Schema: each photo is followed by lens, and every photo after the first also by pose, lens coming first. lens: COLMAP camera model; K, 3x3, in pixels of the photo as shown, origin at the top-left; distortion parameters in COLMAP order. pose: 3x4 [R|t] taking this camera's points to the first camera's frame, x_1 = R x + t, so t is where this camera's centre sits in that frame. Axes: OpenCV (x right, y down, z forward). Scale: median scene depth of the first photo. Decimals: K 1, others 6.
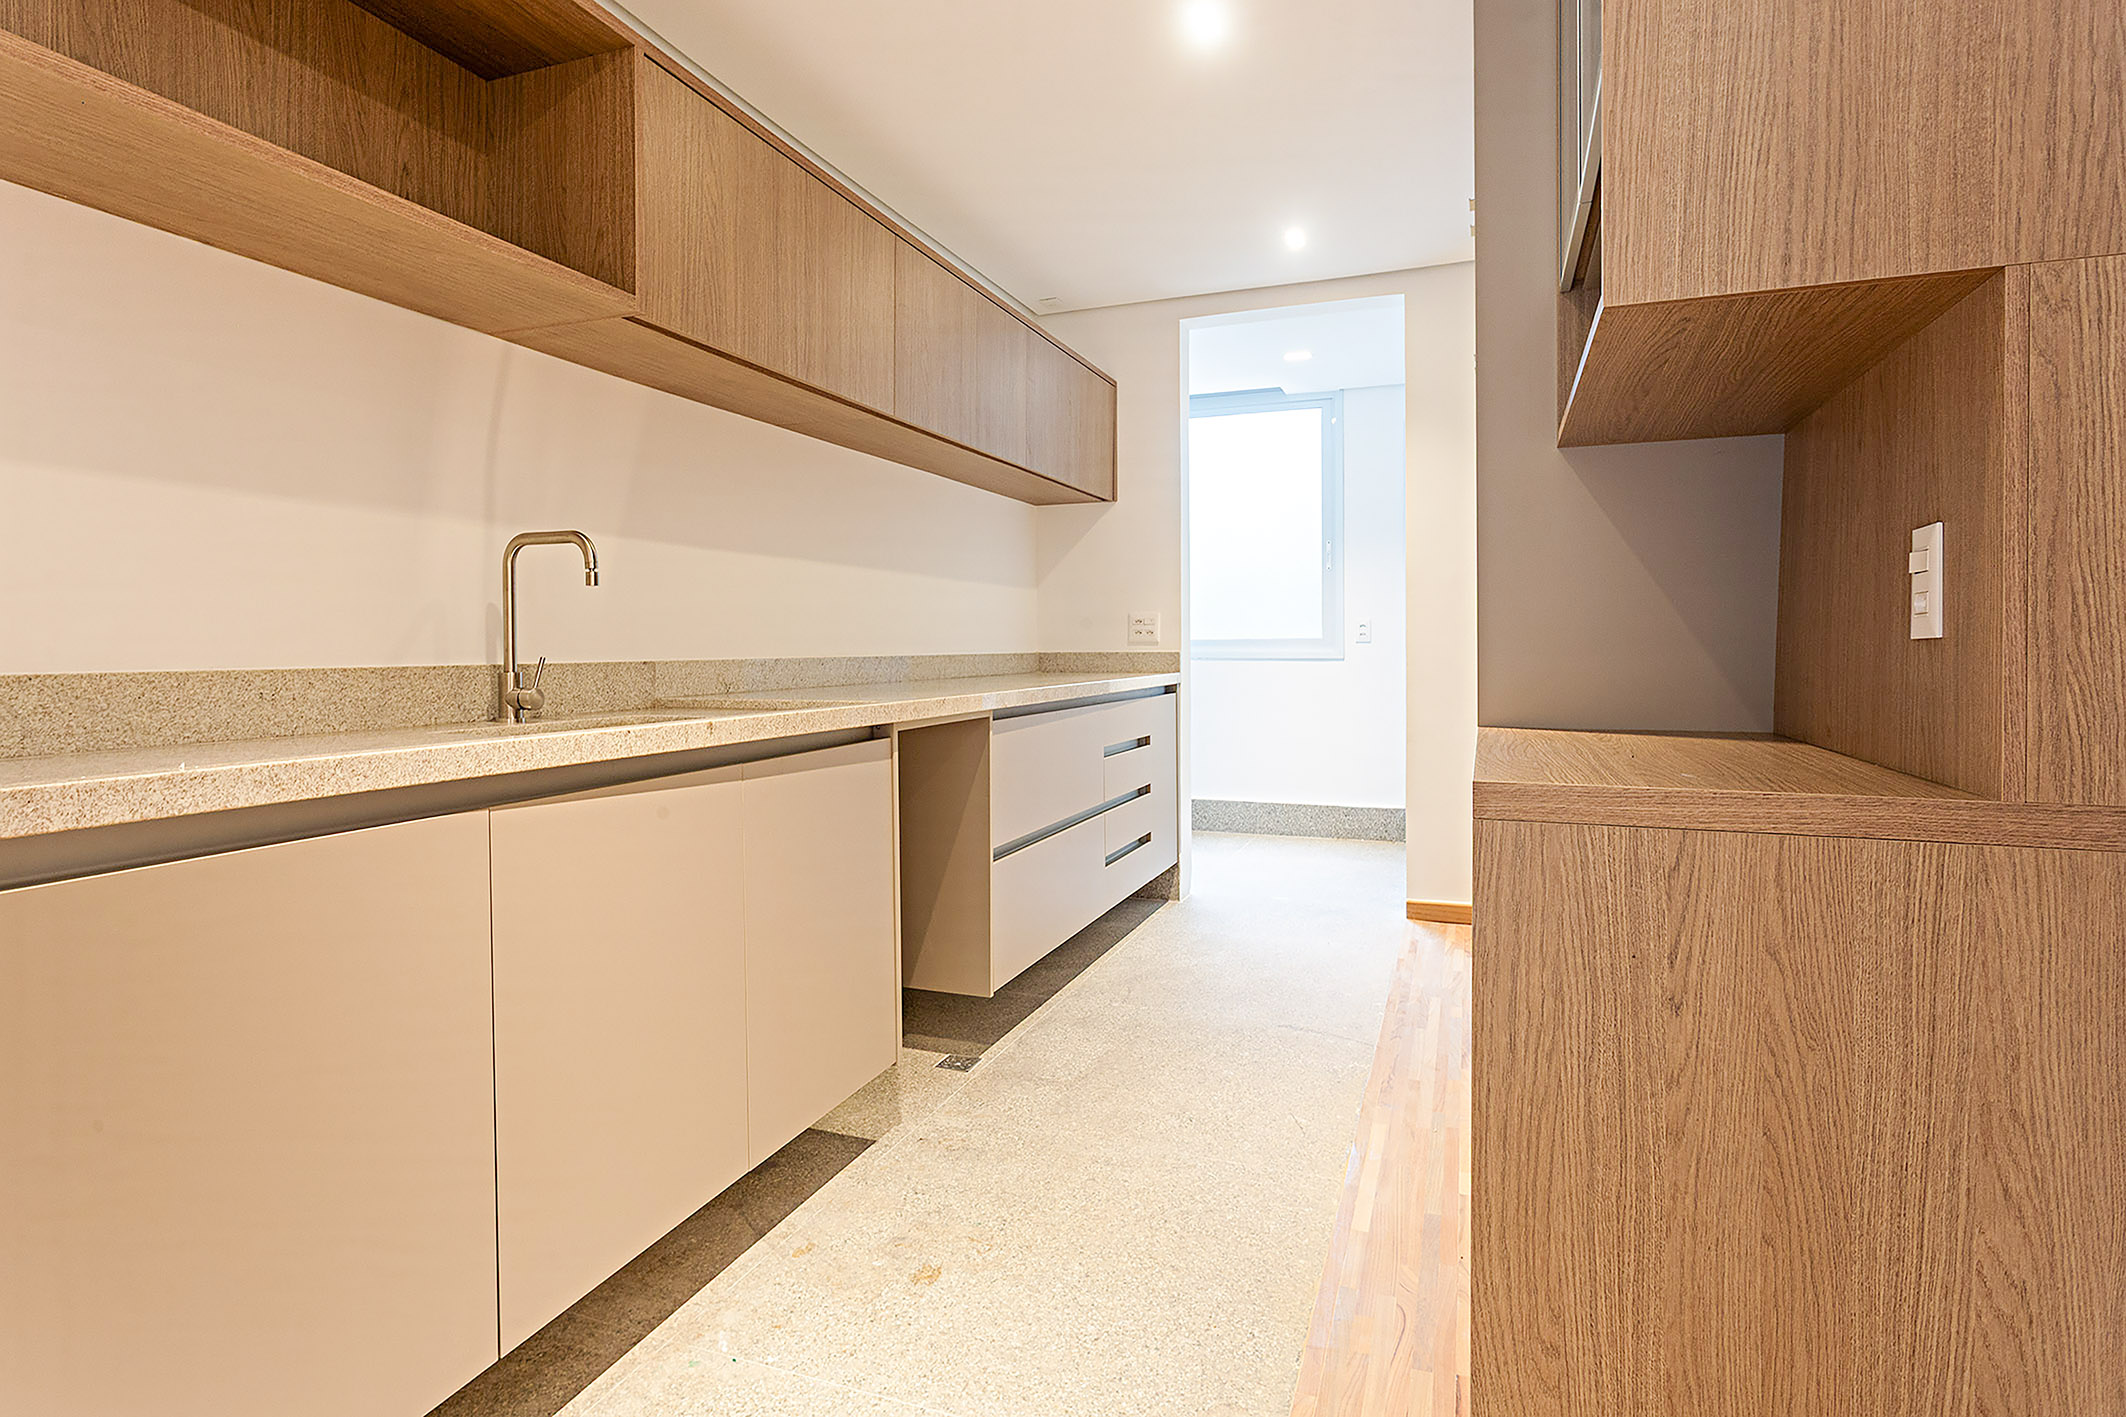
lens RADIAL K [[1110.3, 0, 1050.8], [0, 1110.3, 646.2], [0, 0, 1]] dist [-0.010902, 0.003980]
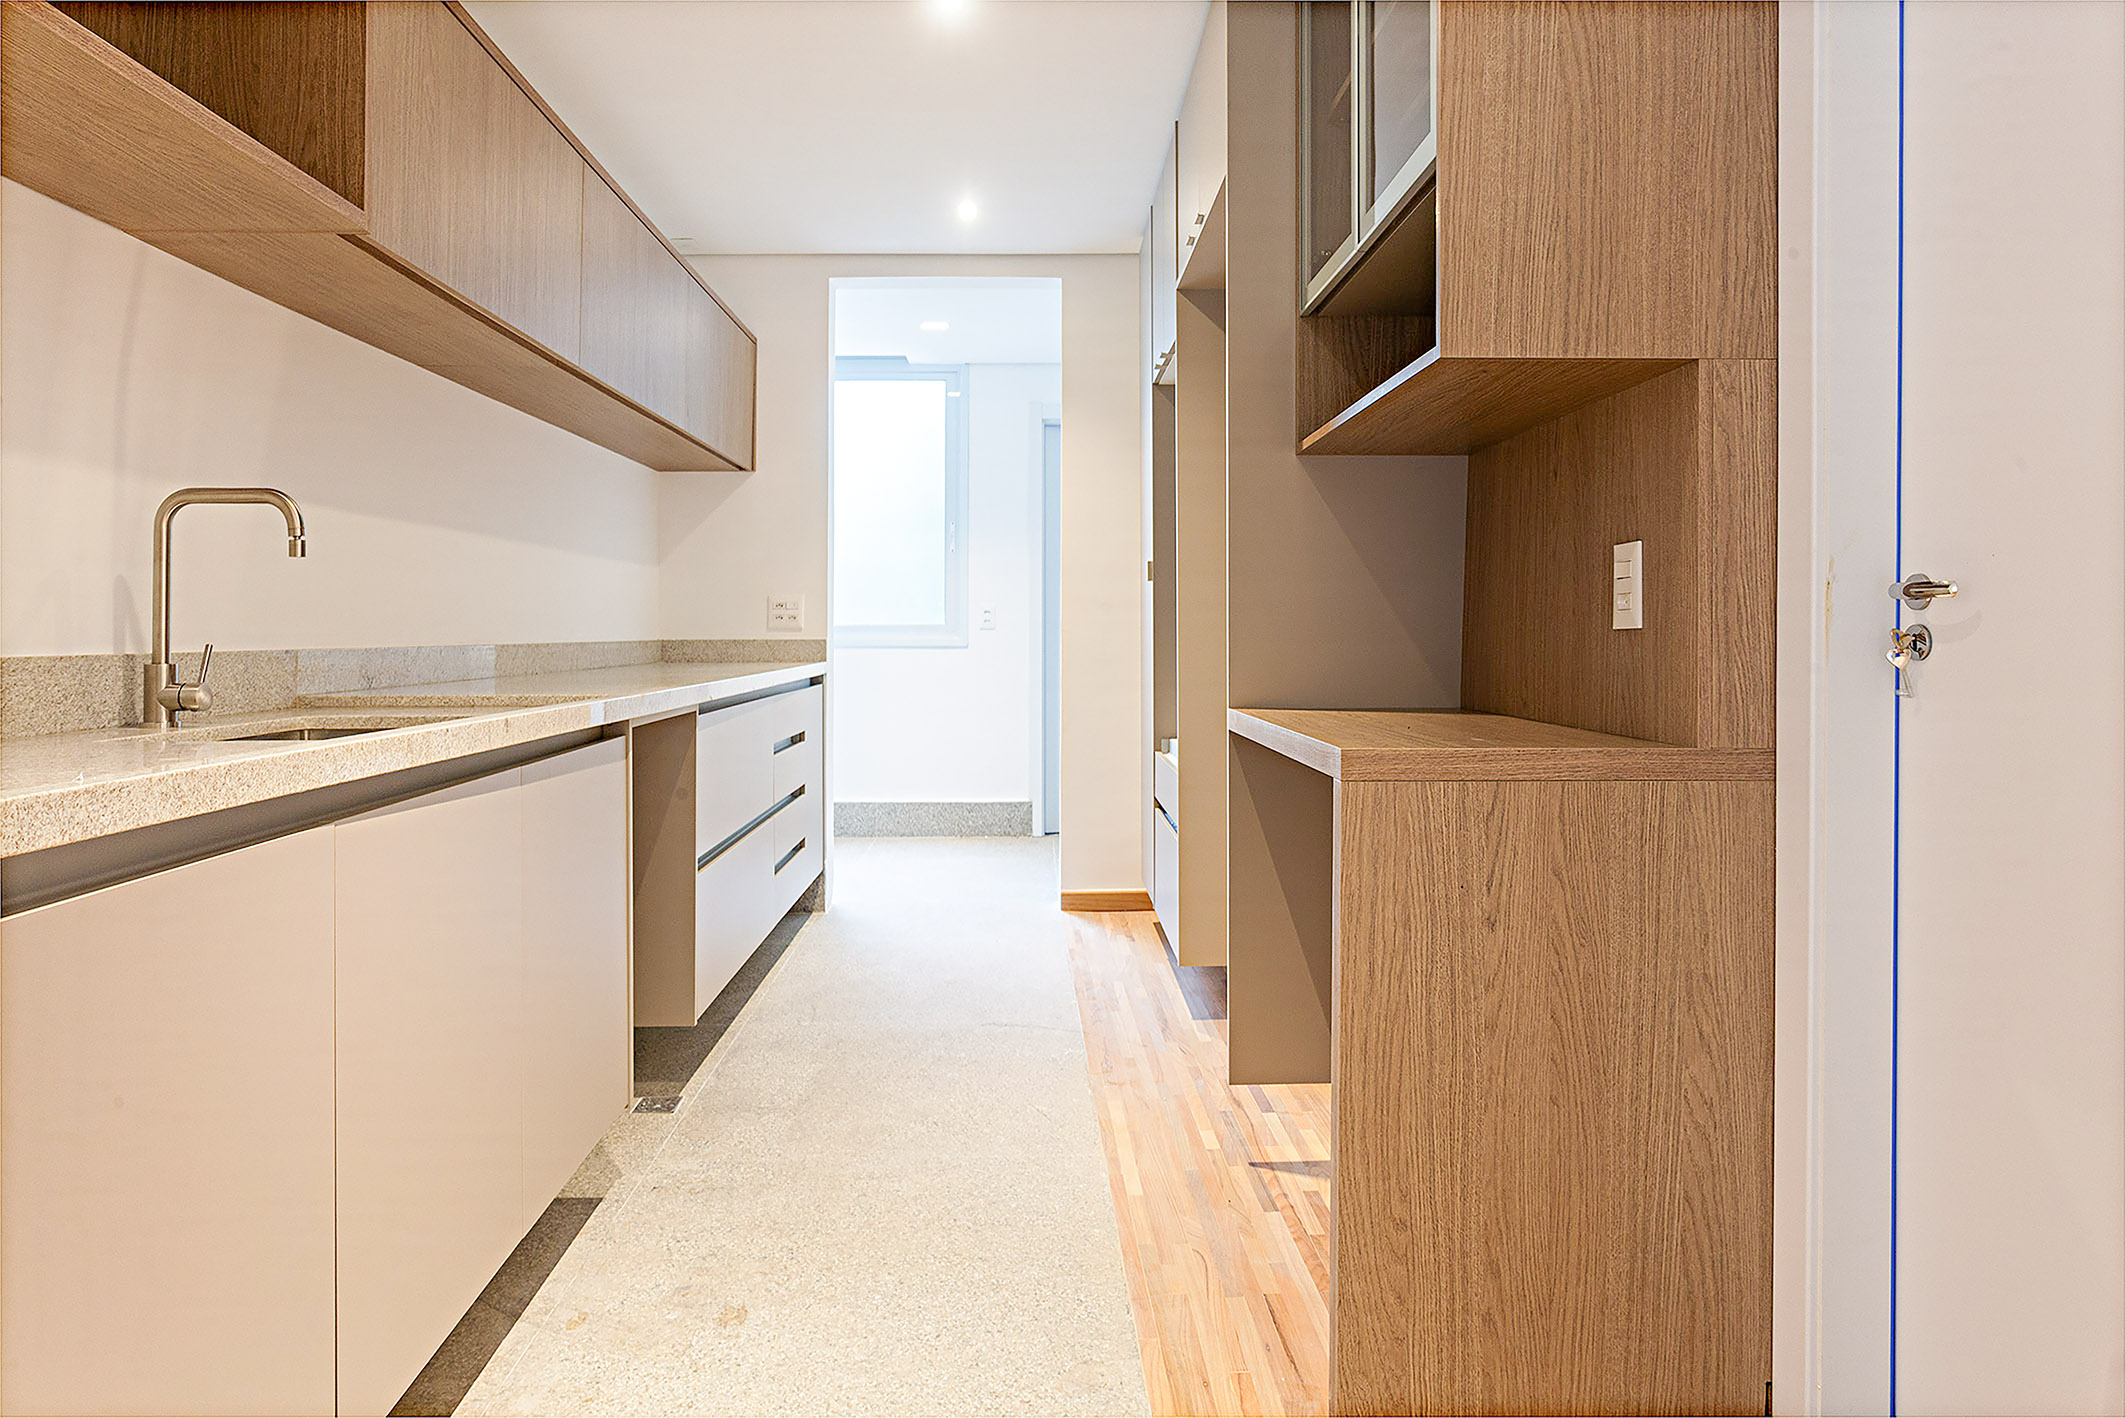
lens RADIAL K [[1255.6, 0, 1062.5], [0, 1255.6, 613.2], [0, 0, 1]] dist [-0.013104, 0.002189]
pose [[0.920993, 0.008867, 0.389478, -0.308725], [-0.002714, 0.999863, -0.016346, 0.000588], [-0.389570, 0.013997, 0.920891, -0.081489]]
